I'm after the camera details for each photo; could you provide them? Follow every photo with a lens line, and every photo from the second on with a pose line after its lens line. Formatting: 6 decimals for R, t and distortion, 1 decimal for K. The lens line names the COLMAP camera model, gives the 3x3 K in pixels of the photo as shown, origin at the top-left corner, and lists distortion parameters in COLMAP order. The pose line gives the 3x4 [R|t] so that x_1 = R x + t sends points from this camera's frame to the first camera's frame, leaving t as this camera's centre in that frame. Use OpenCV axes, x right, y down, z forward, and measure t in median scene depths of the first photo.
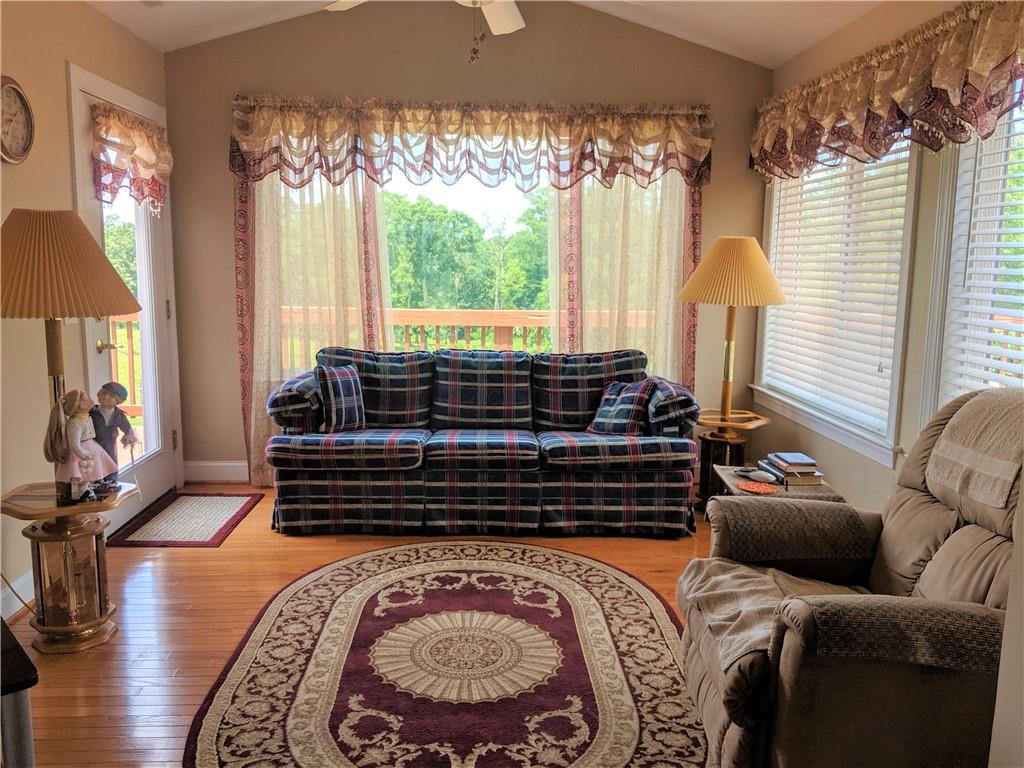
lens RADIAL K [[818.4, 0, 509.8], [0, 818.4, 389.9], [0, 0, 1]] dist [0.078434, -0.076464]
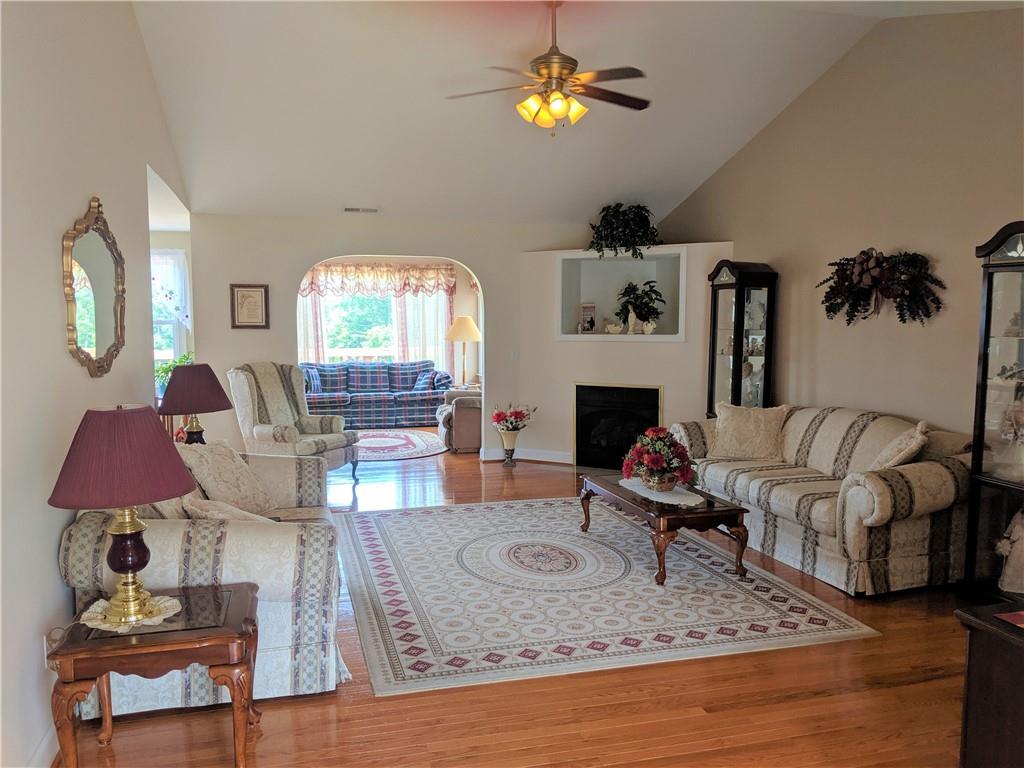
lens RADIAL K [[818.4, 0, 520.3], [0, 818.4, 387.4], [0, 0, 1]] dist [0.078434, -0.076464]
pose [[0.974362, -0.036354, 0.222029, -0.139030], [0.050335, 0.997068, -0.057638, 0.196459], [-0.219282, 0.067337, 0.973335, -1.525494]]
